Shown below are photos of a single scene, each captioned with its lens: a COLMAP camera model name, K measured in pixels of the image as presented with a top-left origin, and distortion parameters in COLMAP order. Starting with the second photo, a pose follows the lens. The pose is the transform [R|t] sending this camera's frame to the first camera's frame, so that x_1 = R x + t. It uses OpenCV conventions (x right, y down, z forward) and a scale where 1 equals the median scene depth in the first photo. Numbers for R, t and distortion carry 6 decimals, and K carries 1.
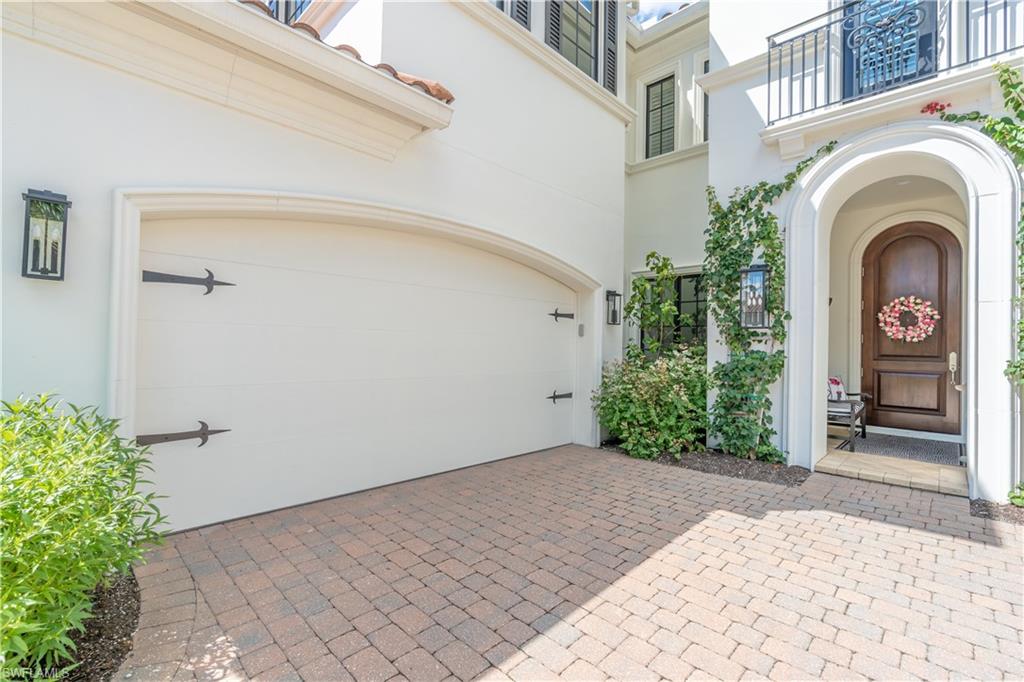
lens RADIAL K [[464.4, 0, 511.3], [0, 464.4, 340.4], [0, 0, 1]] dist [-0.011441, 0.004672]
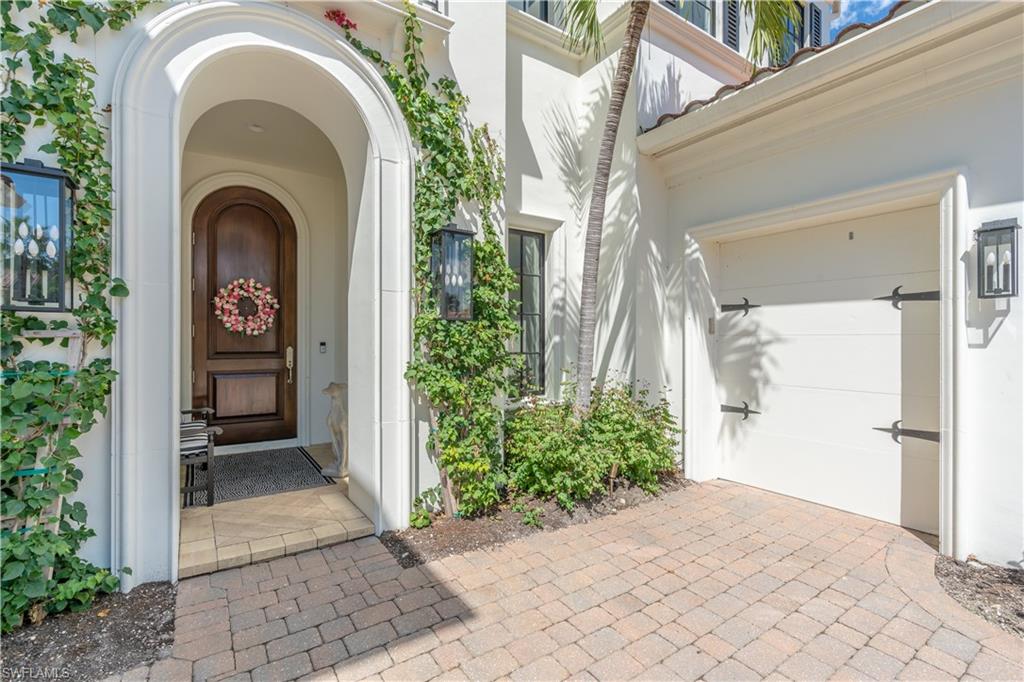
lens RADIAL K [[464.4, 0, 491.6], [0, 464.4, 340.8], [0, 0, 1]] dist [-0.011441, 0.004672]
pose [[0.230300, -0.021178, 0.972889, 0.206648], [-0.008837, 0.999676, 0.023853, -0.012143], [-0.973080, -0.014091, 0.230038, 0.488453]]
